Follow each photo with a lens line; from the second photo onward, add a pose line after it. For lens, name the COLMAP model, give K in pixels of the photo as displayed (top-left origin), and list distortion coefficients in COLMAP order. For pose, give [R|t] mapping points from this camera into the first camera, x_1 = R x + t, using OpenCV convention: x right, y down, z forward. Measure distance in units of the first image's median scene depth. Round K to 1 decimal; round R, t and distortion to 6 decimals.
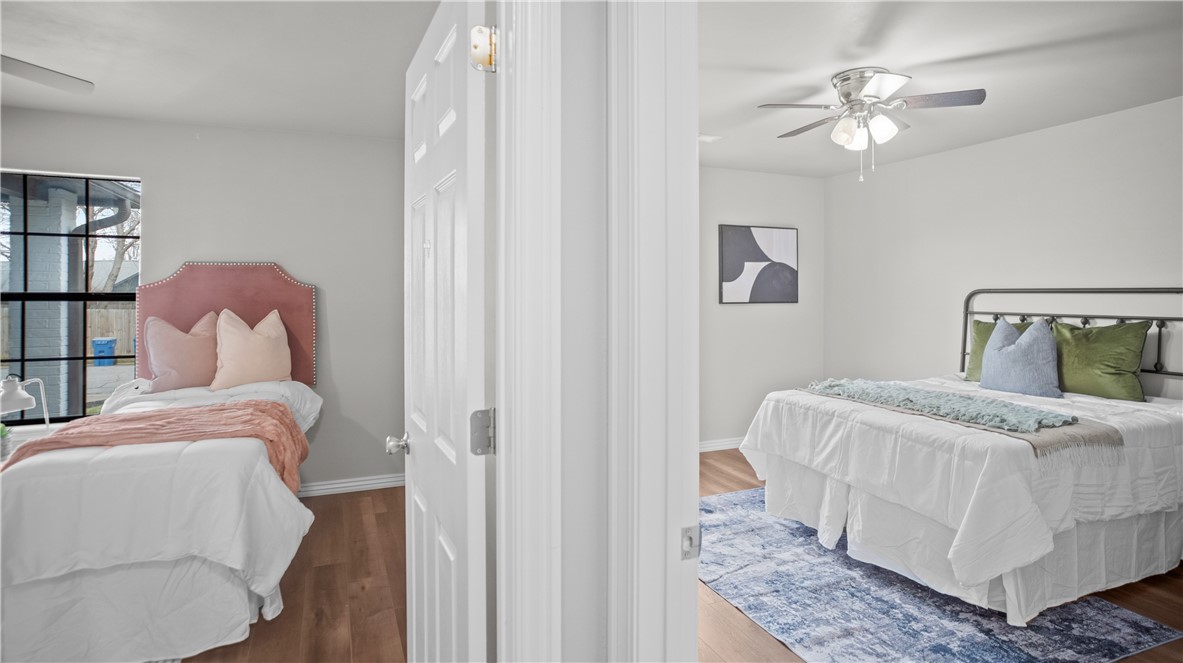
lens RADIAL K [[618.3, 0, 600.6], [0, 618.3, 288.6], [0, 0, 1]] dist [-0.067796, 0.053626]
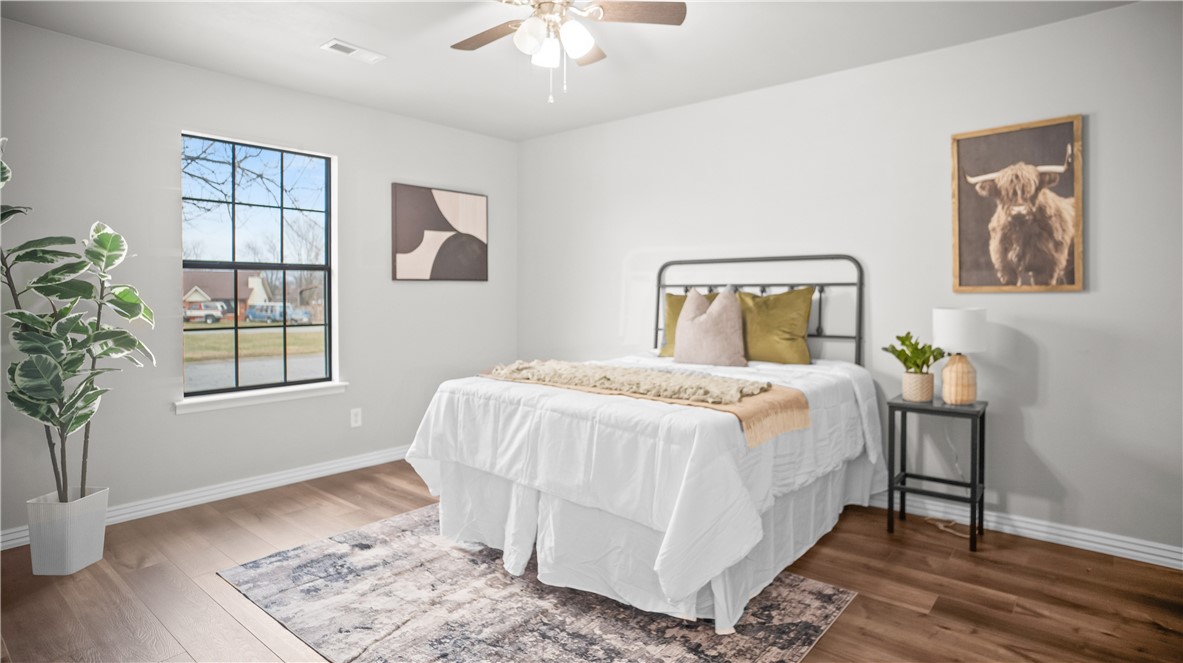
lens RADIAL K [[611.6, 0, 593.1], [0, 611.6, 281.1], [0, 0, 1]] dist [-0.042542, 0.000775]
pose [[0.897651, 0.002987, 0.440697, 0.122777], [0.004629, 0.999858, -0.016204, 0.064491], [-0.440683, 0.016585, 0.897510, 0.258134]]
